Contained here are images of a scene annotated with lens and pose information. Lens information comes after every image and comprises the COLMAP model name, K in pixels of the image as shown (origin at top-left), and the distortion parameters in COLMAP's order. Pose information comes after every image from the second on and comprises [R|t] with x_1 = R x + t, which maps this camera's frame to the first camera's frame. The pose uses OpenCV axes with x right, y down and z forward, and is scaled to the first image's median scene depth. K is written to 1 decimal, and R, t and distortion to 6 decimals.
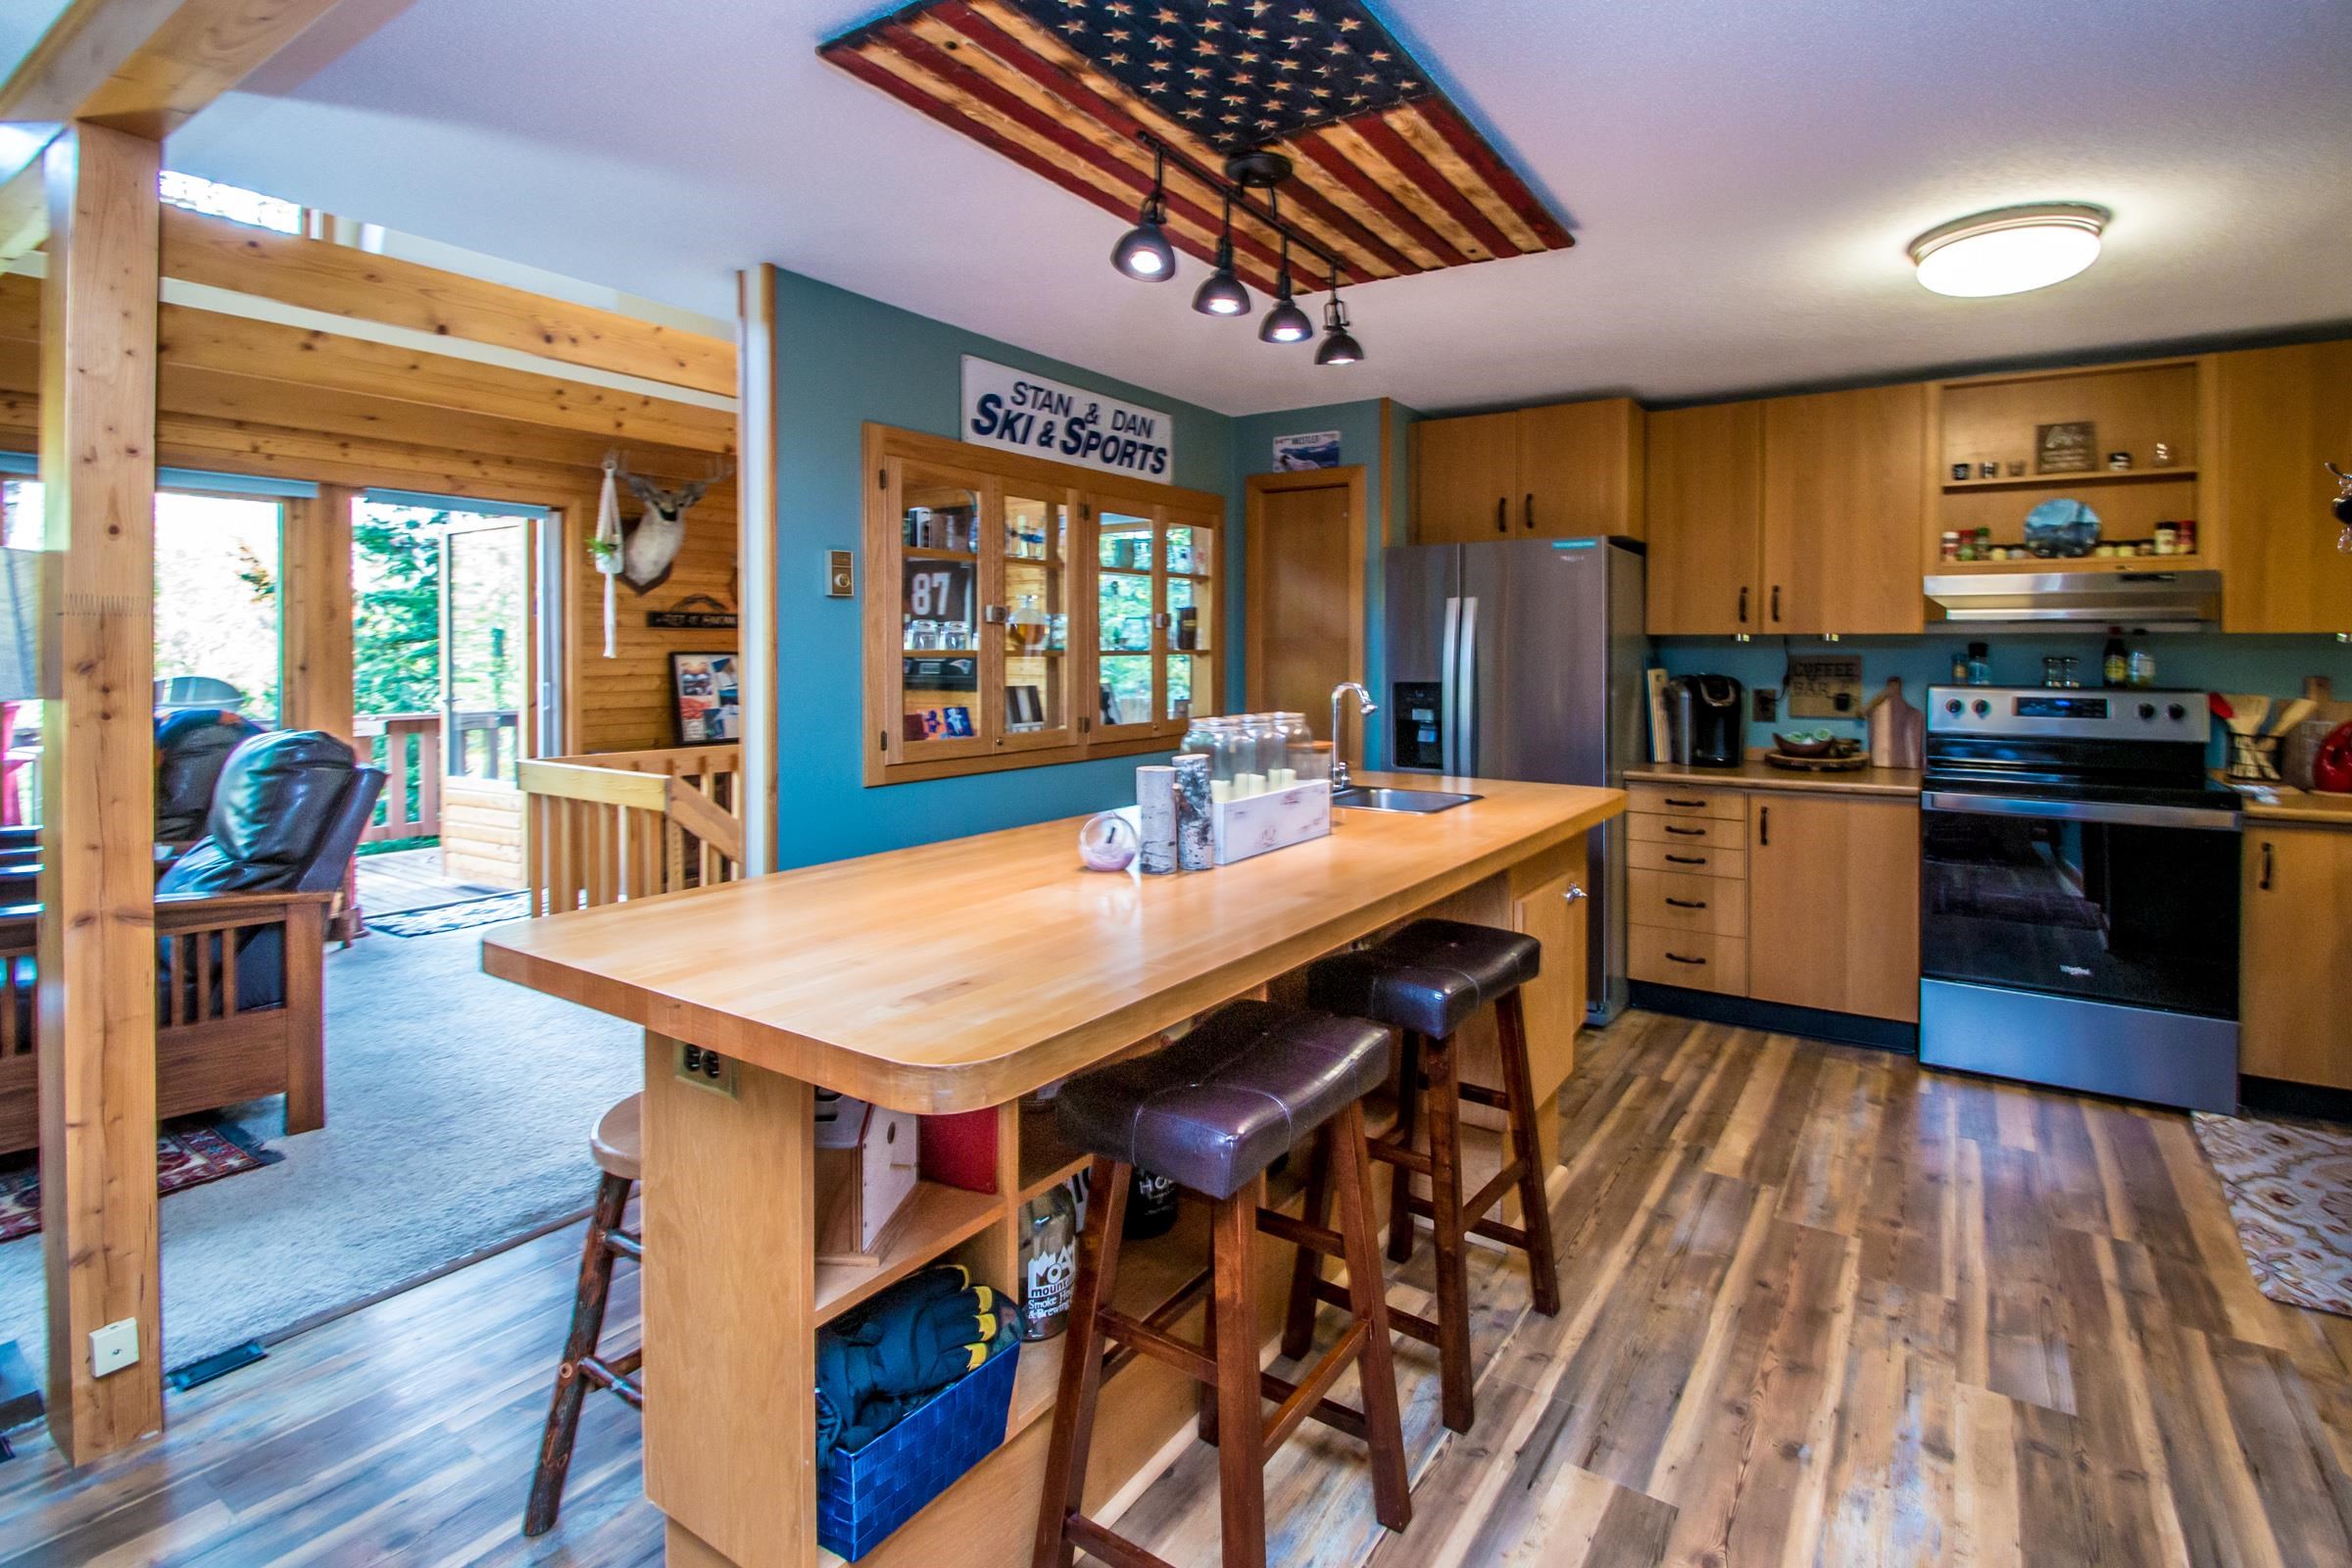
lens RADIAL K [[1125.8, 0, 1124.5], [0, 1125.8, 654.5], [0, 0, 1]] dist [0.000465, -0.008374]
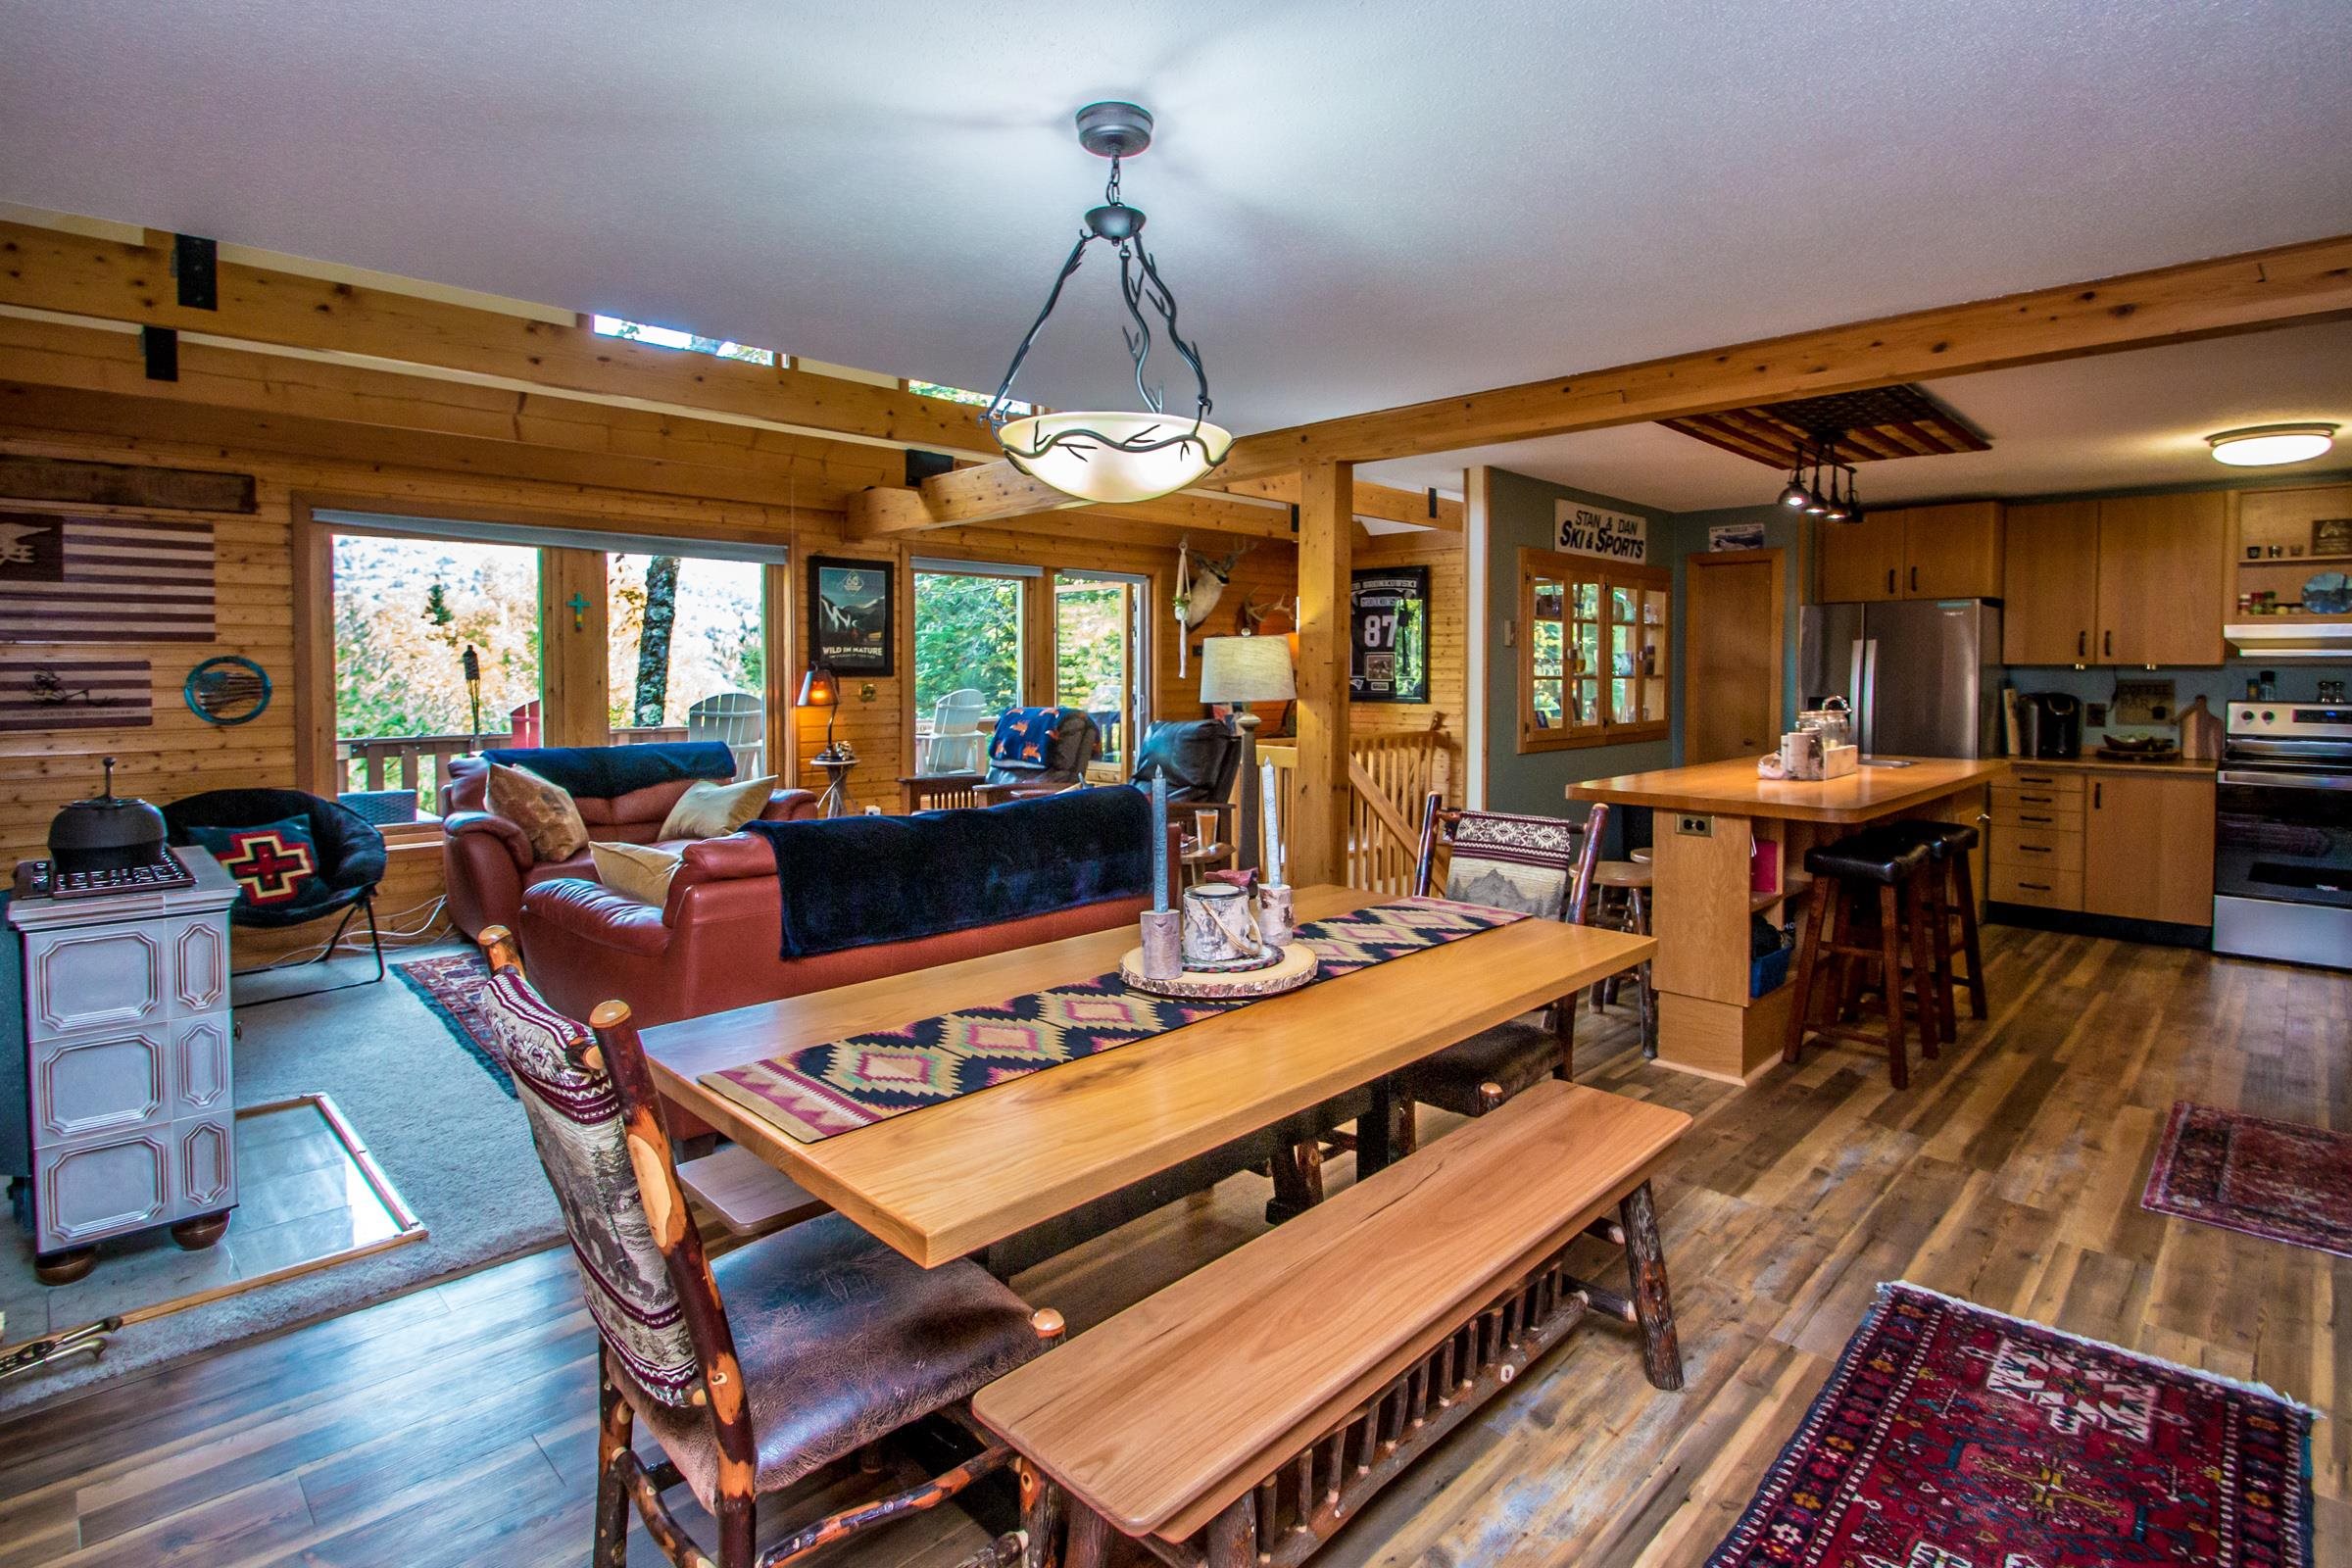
lens RADIAL K [[1125.8, 0, 1126.4], [0, 1125.8, 693.5], [0, 0, 1]] dist [0.000465, -0.008374]
pose [[0.982838, 0.002886, -0.184447, -0.434215], [0.000607, 0.999822, 0.018877, -0.010393], [0.184468, -0.018664, 0.982661, -0.713398]]
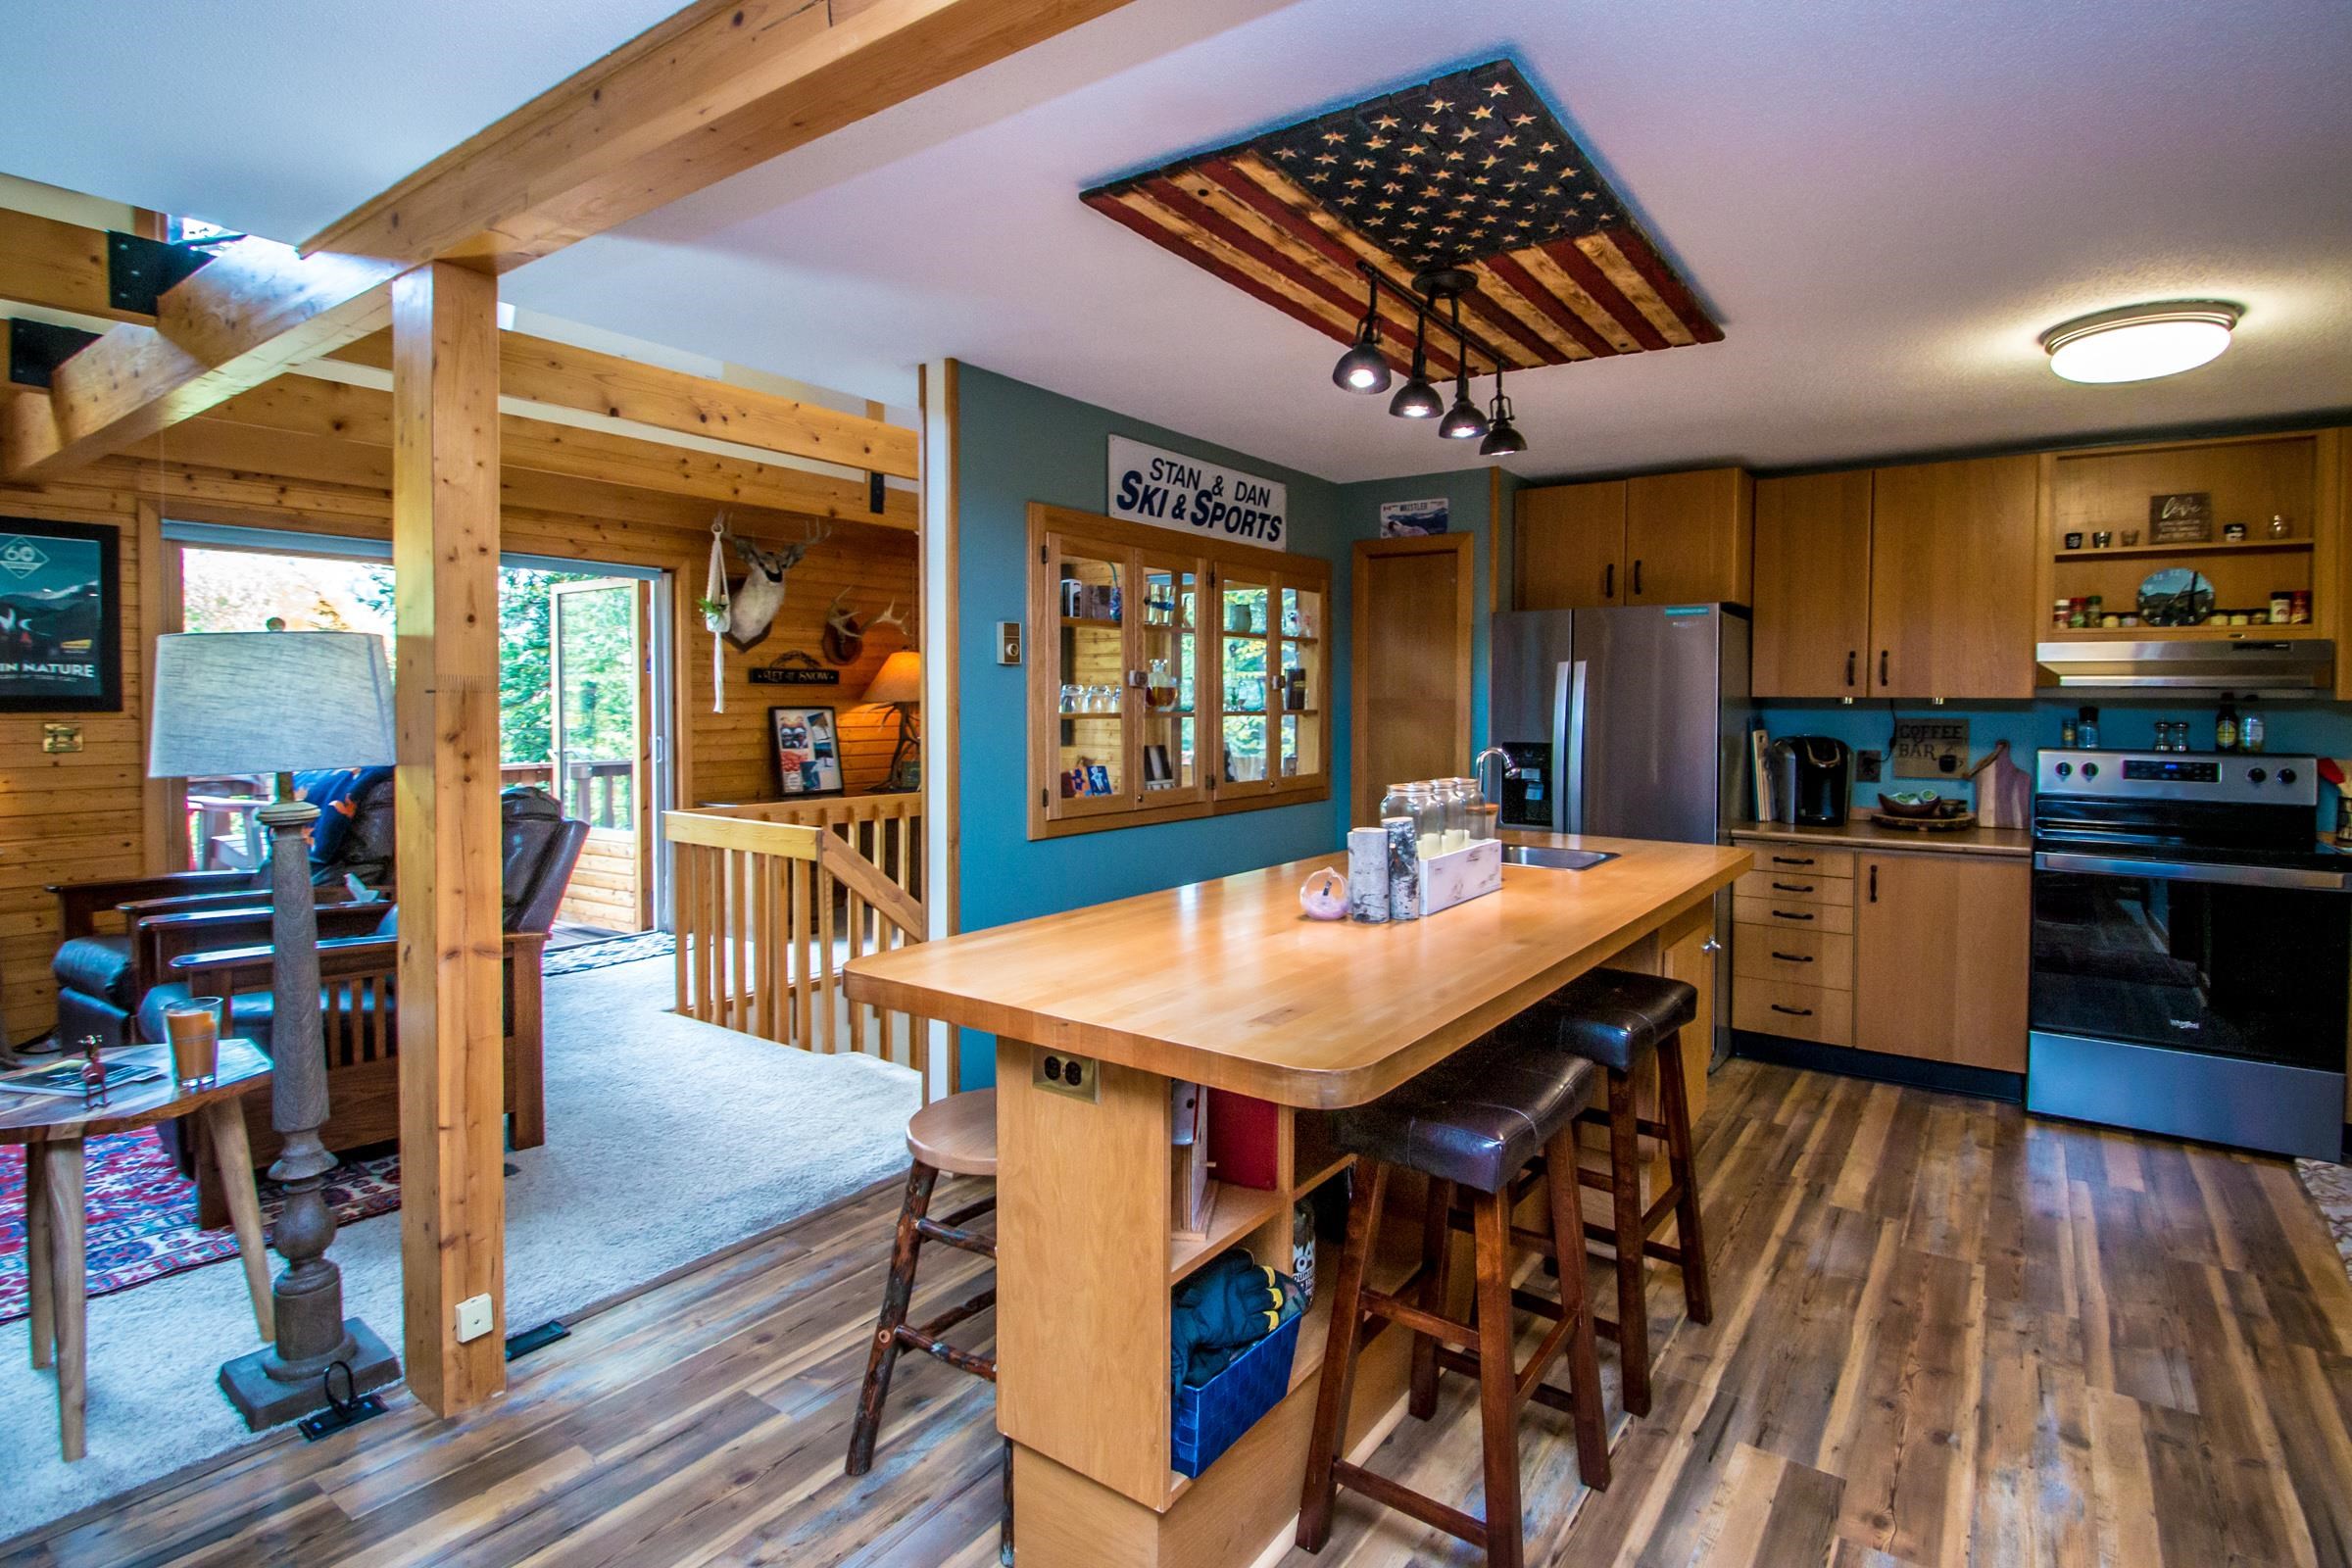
lens RADIAL K [[1125.8, 0, 1125.7], [0, 1125.8, 728.7], [0, 0, 1]] dist [0.000465, -0.008374]
pose [[0.999169, 0.002966, -0.040654, -0.083743], [-0.002124, 0.999782, 0.020747, -0.011135], [0.040707, -0.020644, 0.998958, -0.066676]]
